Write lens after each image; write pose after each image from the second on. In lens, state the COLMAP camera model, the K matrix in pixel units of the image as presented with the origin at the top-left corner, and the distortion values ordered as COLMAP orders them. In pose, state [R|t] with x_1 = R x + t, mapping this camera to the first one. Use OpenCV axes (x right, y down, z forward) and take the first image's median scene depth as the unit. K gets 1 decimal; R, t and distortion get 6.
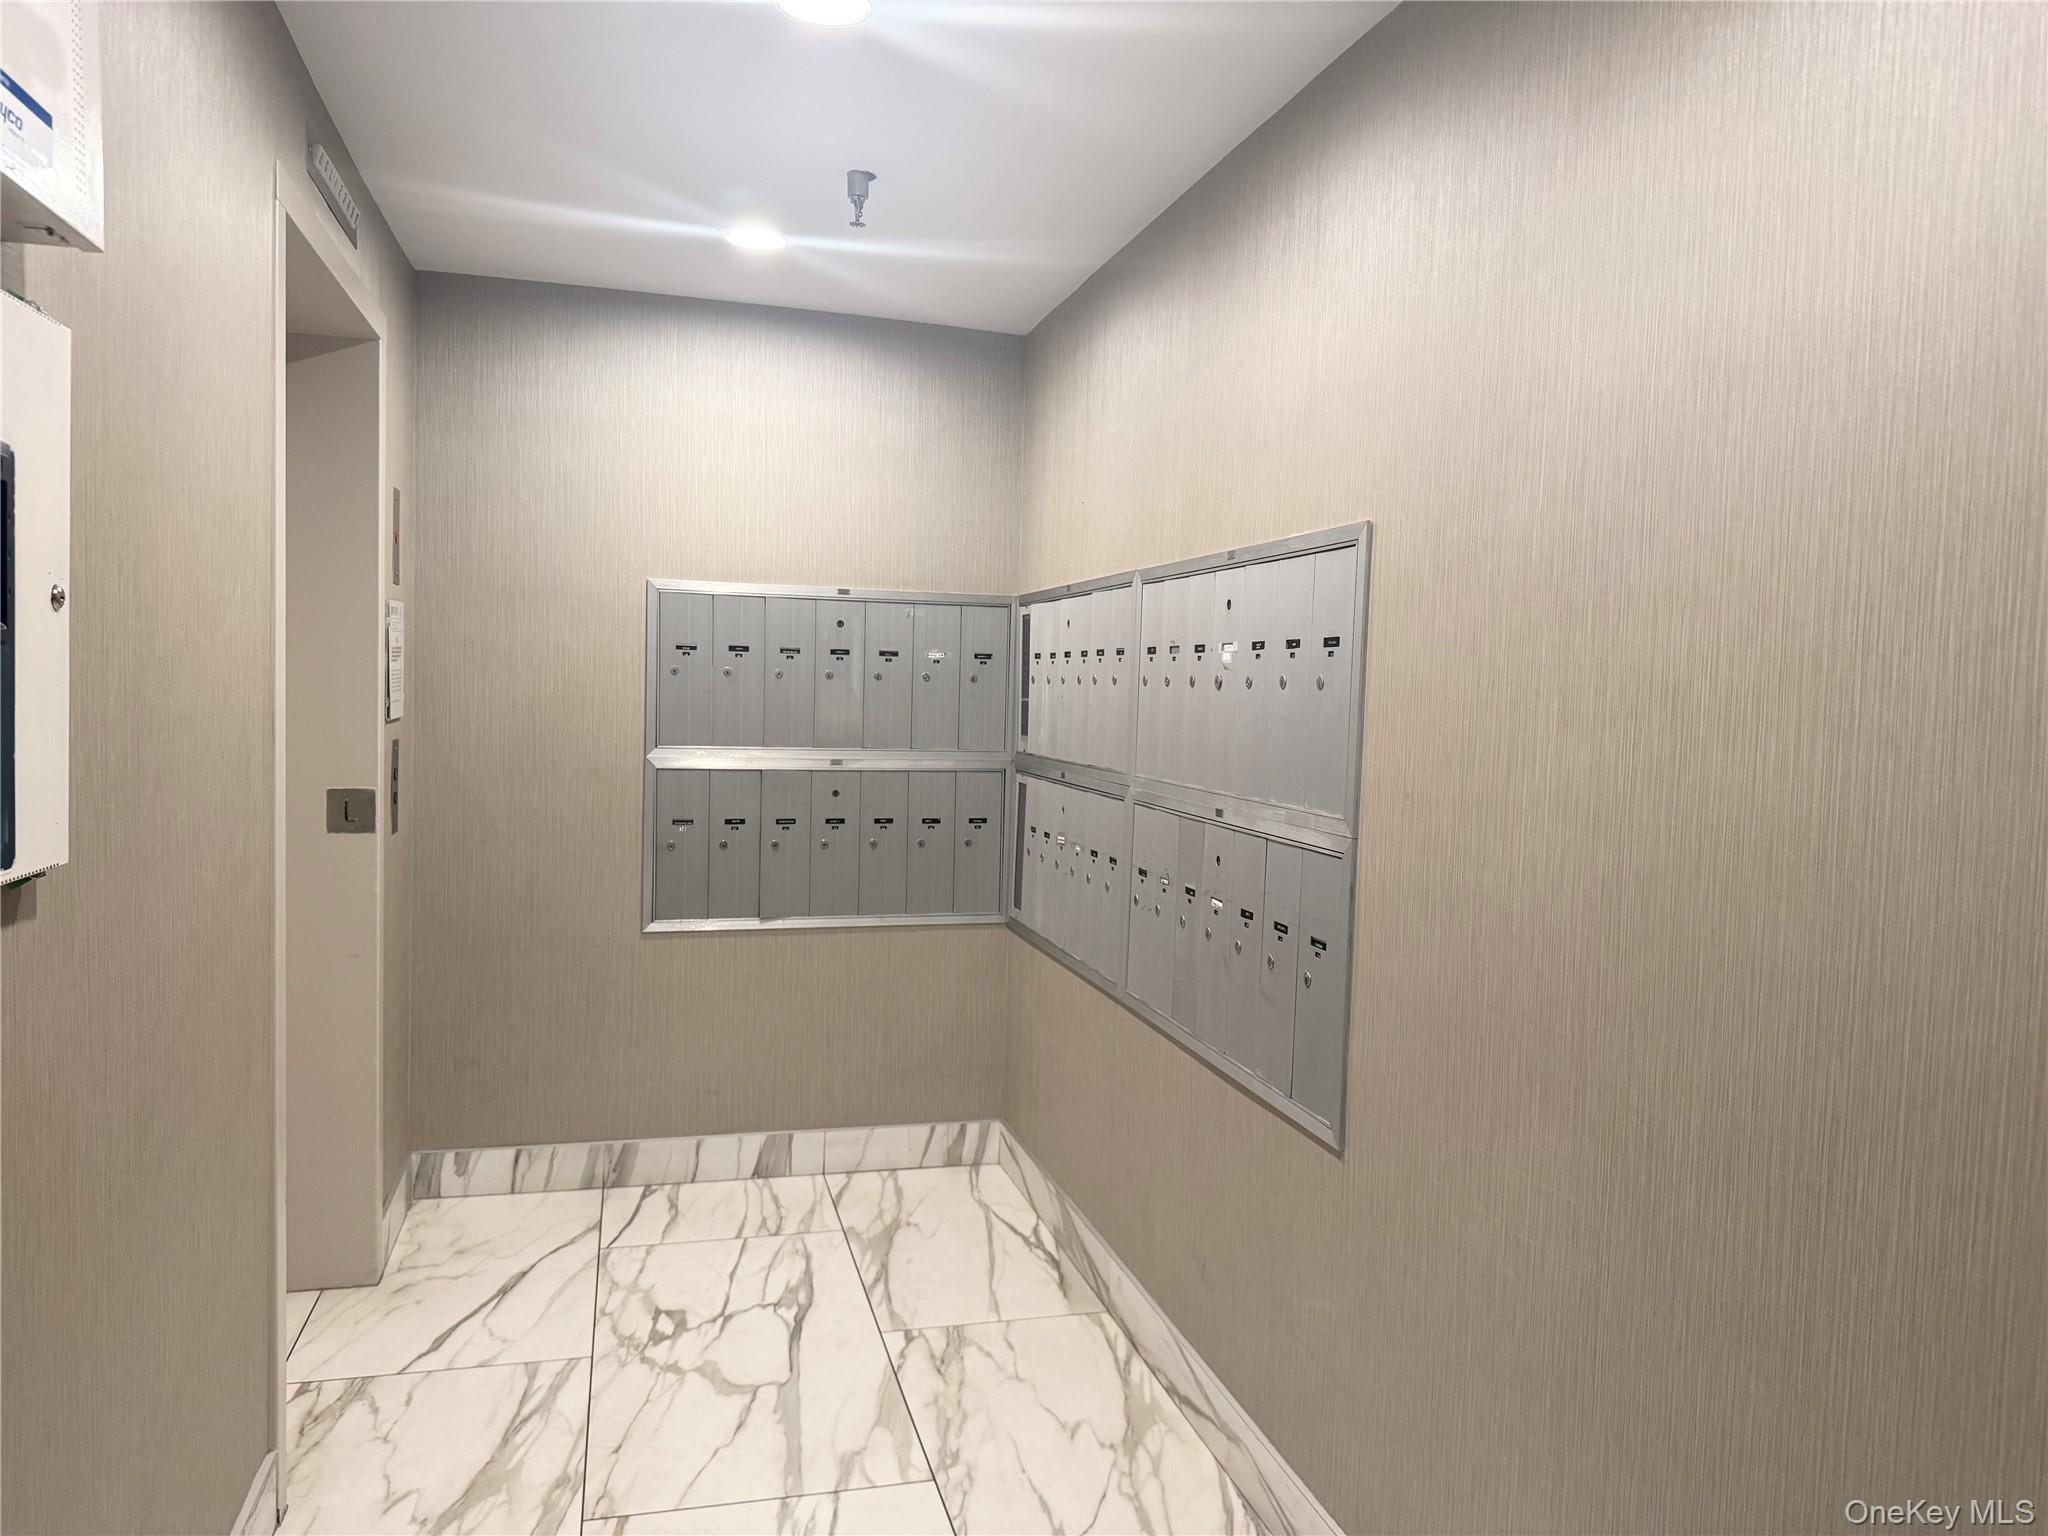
lens RADIAL K [[1428.7, 0, 1024.0], [0, 1428.7, 768.0], [0, 0, 1]] dist [0.086761, -0.110800]
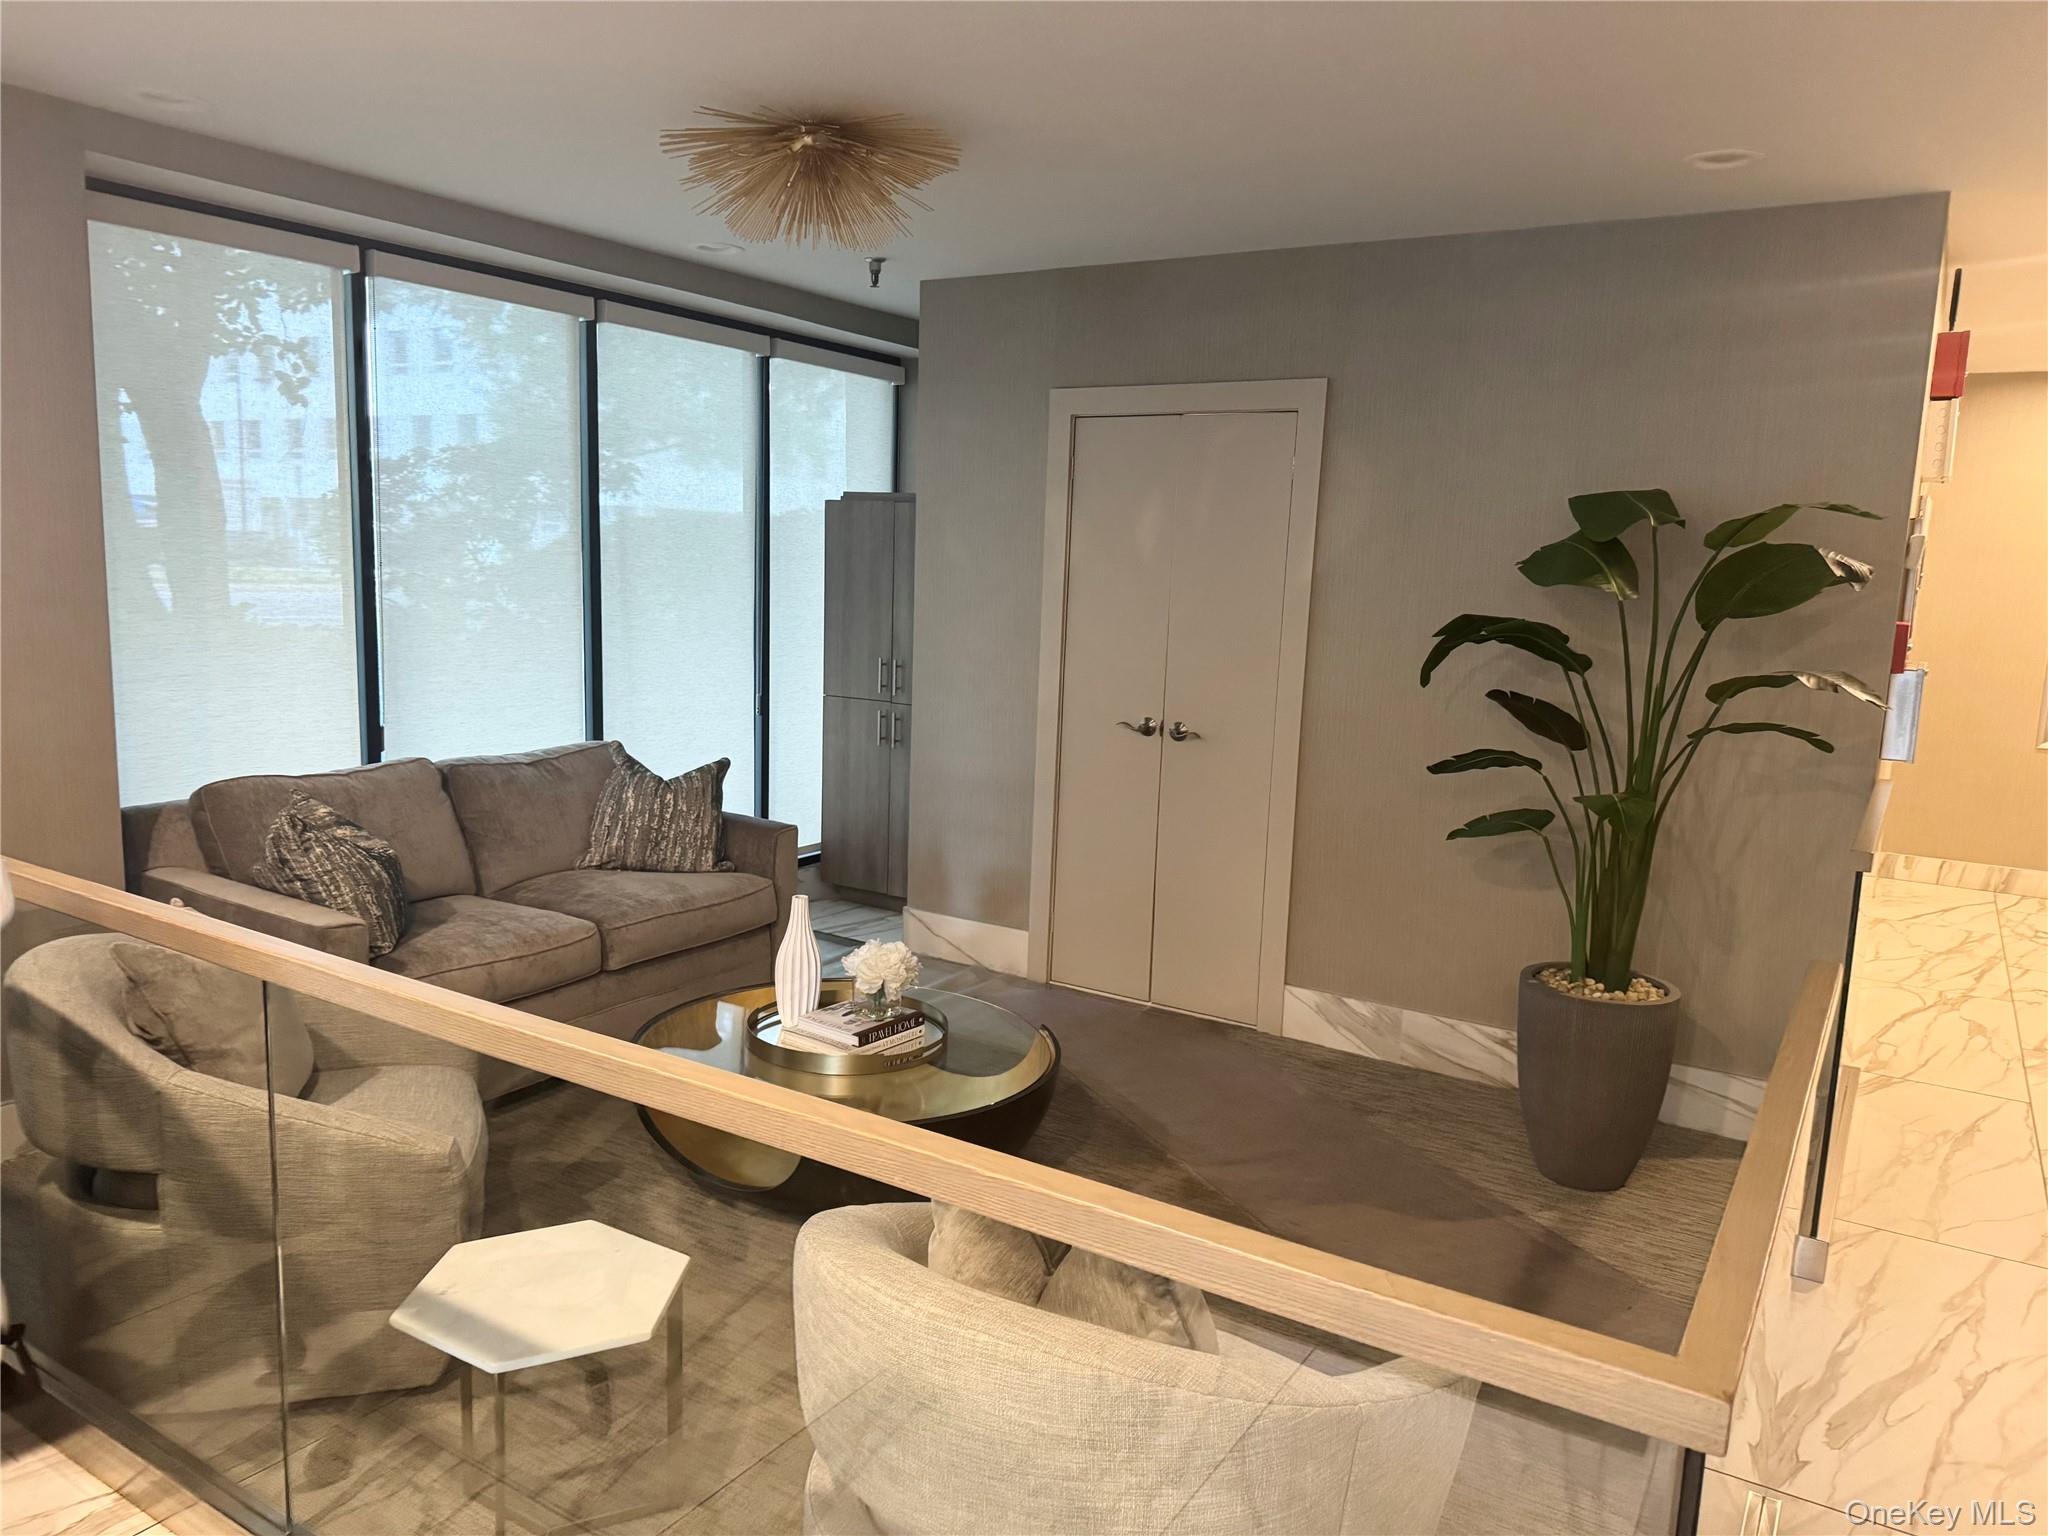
lens RADIAL K [[1428.7, 0, 1024.0], [0, 1428.7, 768.0], [0, 0, 1]] dist [0.086761, -0.110800]
pose [[0.678570, 0.109404, -0.726342, 0.168092], [-0.063904, 0.993889, 0.090002, 0.061039], [0.731750, -0.014657, 0.681415, -1.039376]]
